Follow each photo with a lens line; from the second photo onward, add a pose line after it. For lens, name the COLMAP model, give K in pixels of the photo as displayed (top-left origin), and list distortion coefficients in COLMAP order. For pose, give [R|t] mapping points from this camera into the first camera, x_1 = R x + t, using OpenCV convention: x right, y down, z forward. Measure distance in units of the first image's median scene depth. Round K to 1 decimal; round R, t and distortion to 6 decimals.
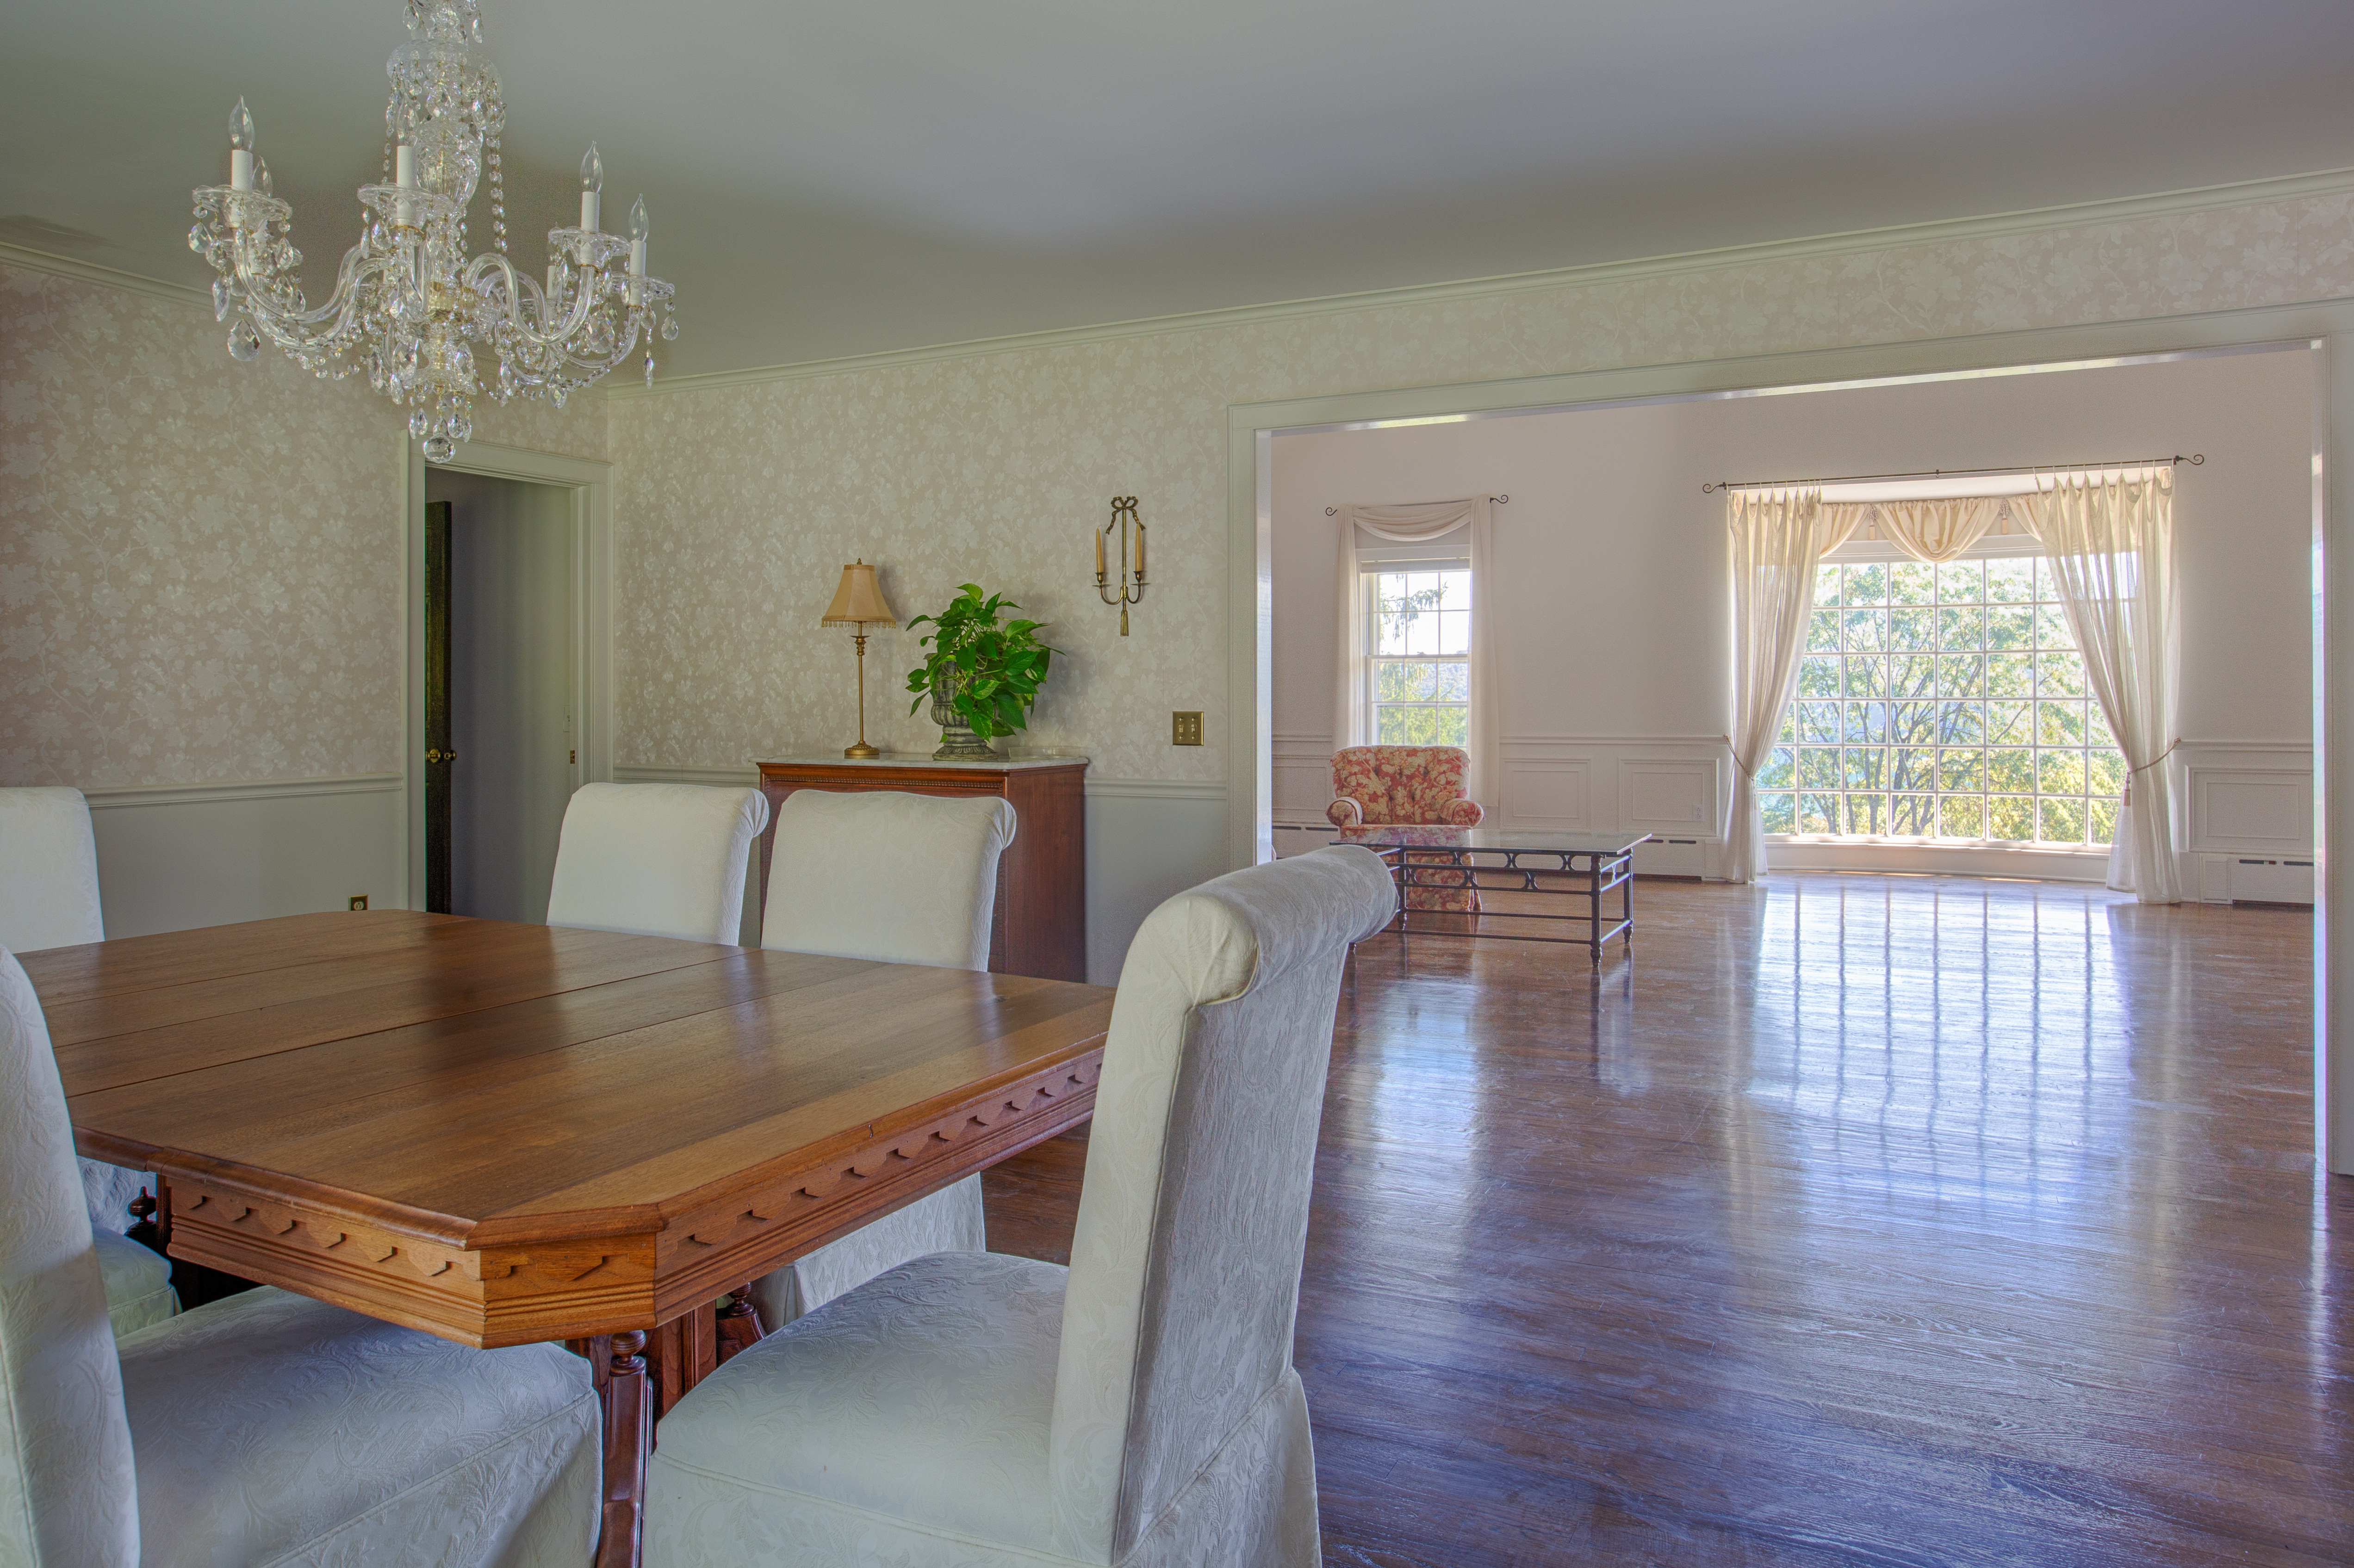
lens RADIAL K [[1368.4, 0, 1261.5], [0, 1368.4, 690.4], [0, 0, 1]] dist [-0.035309, 0.020145]
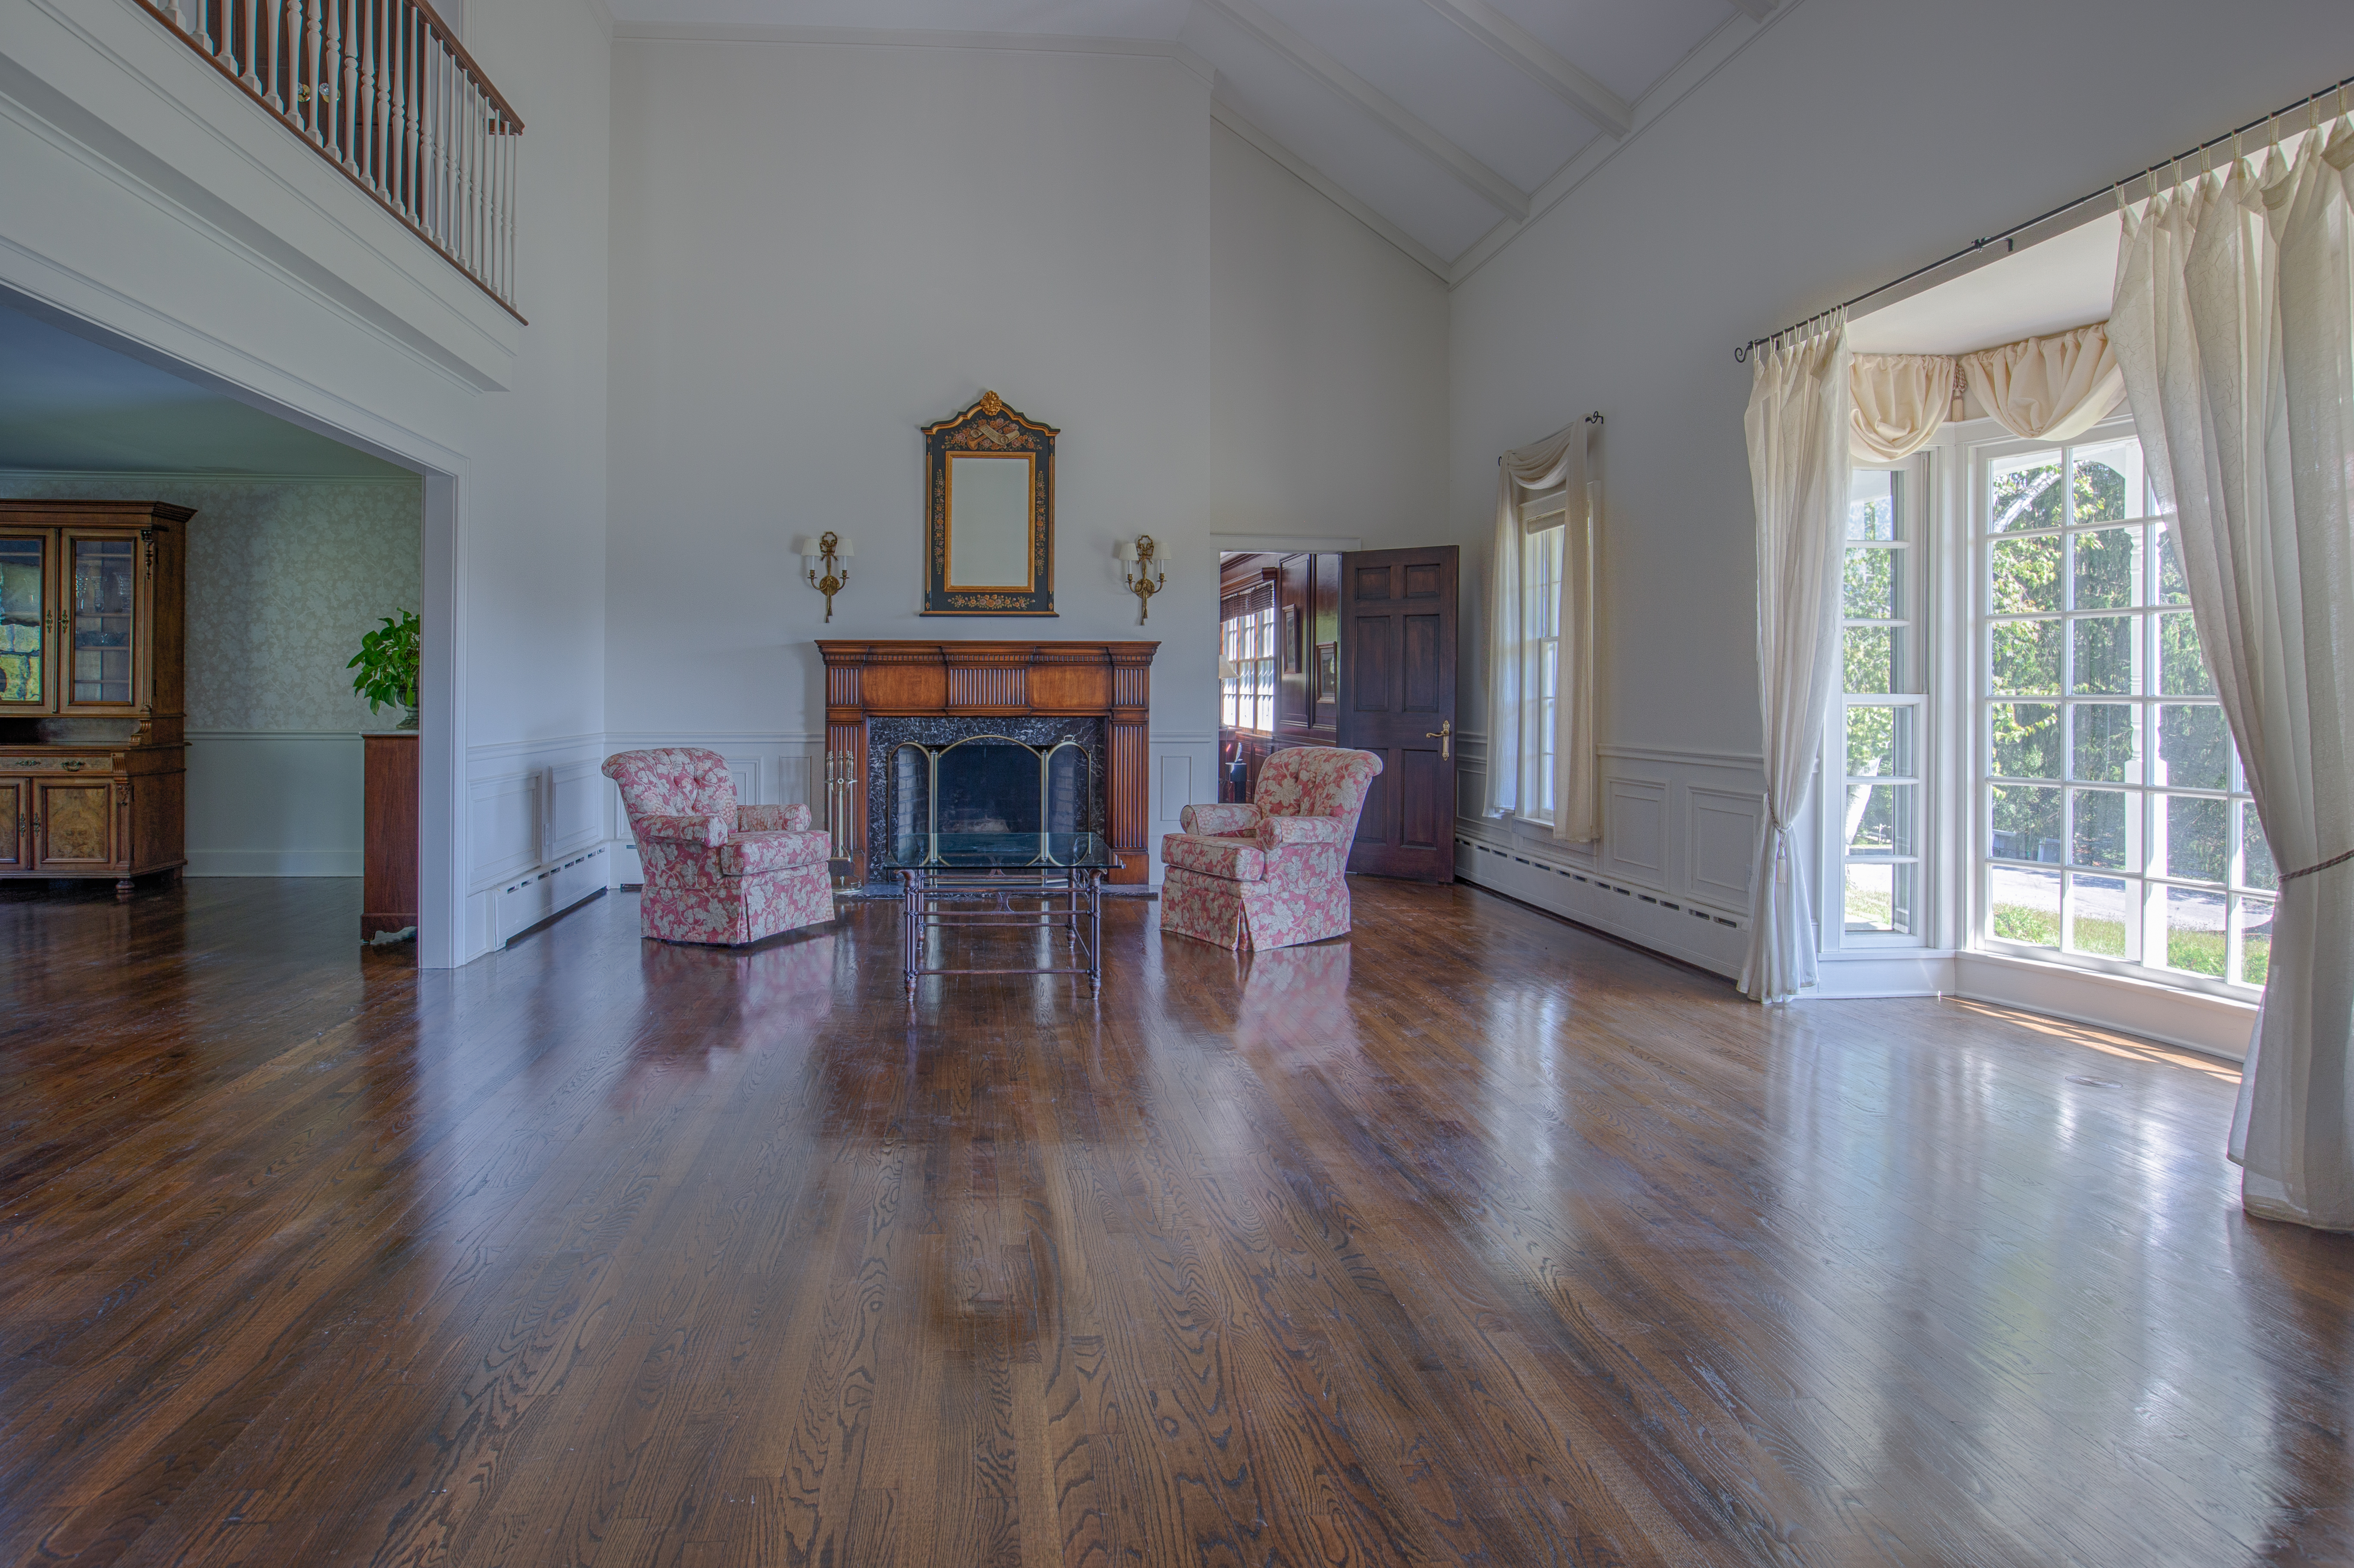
lens RADIAL K [[1368.4, 0, 1086.7], [0, 1368.4, 702.7], [0, 0, 1]] dist [-0.035309, 0.020145]
pose [[0.524743, 0.011392, -0.851184, 0.805158], [-0.001011, 0.999918, 0.012759, 0.002236], [0.851260, -0.005834, 0.524712, 0.497754]]
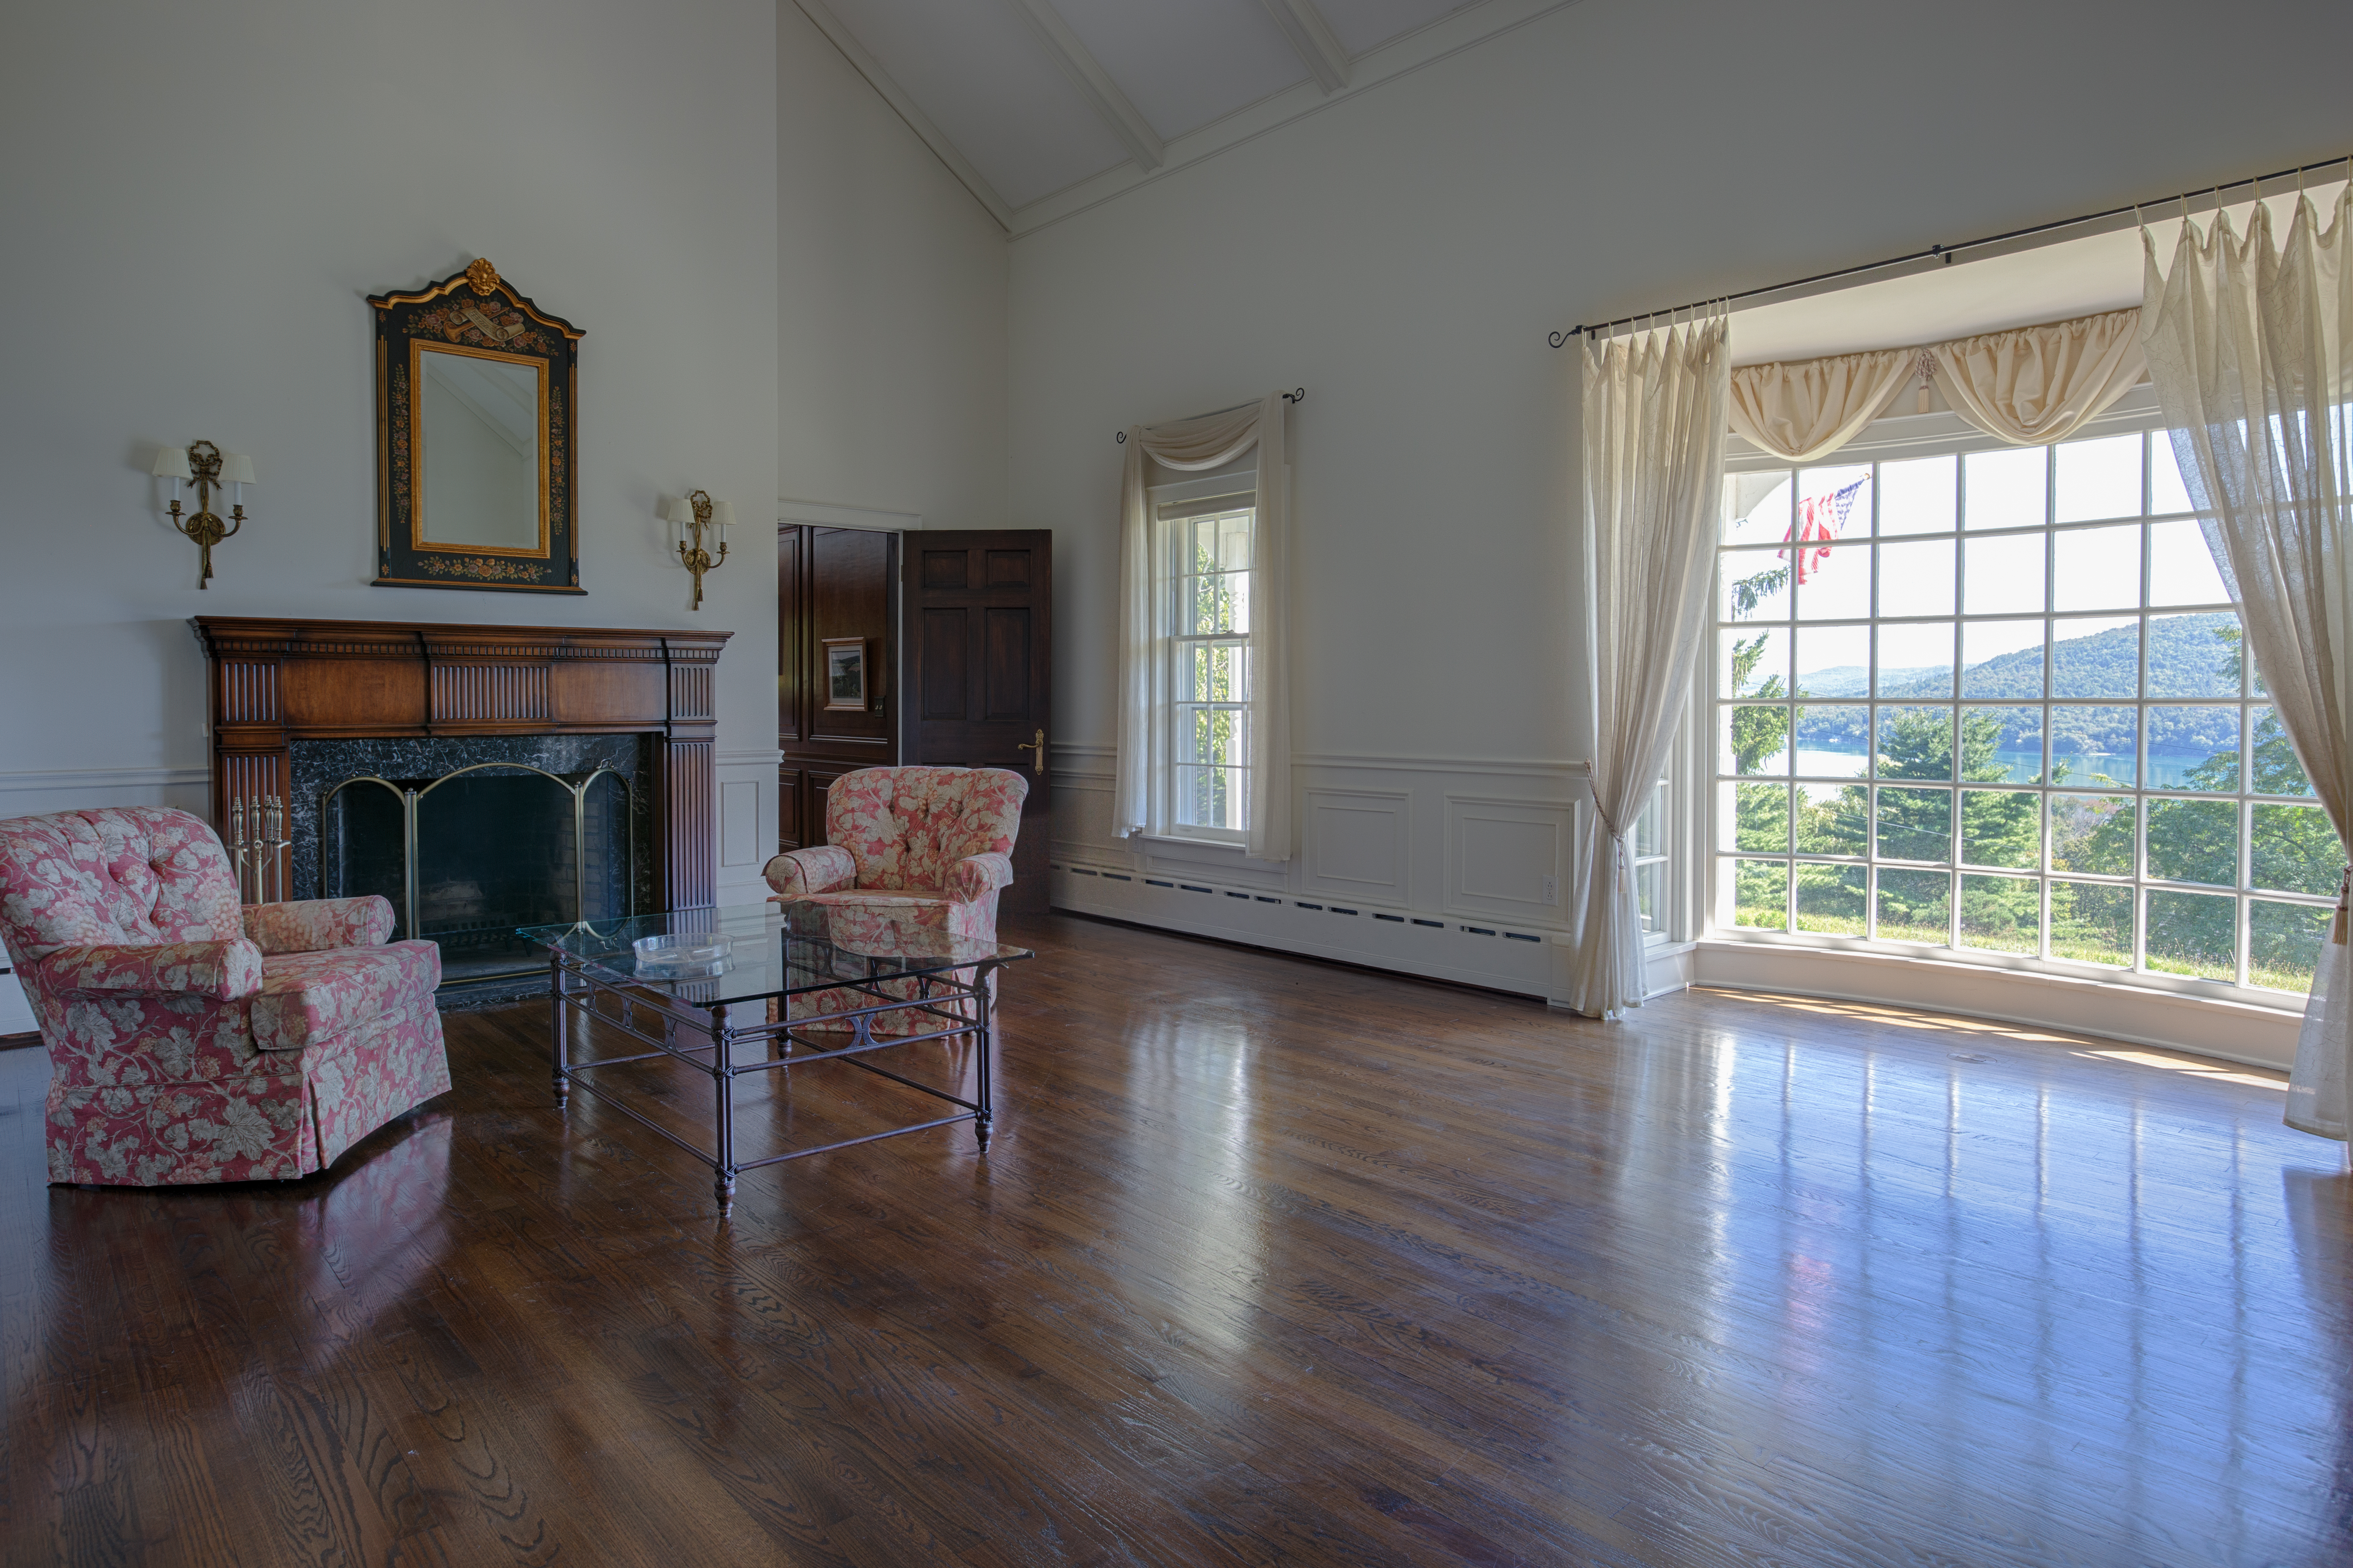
lens RADIAL K [[1367.9, 0, 1176.6], [0, 1367.9, 727.4], [0, 0, 1]] dist [-0.035309, 0.020145]
pose [[0.923034, 0.010532, -0.384574, 0.467854], [-0.000214, 0.999639, 0.026863, 0.002788], [0.384718, -0.024713, 0.922703, 0.463639]]
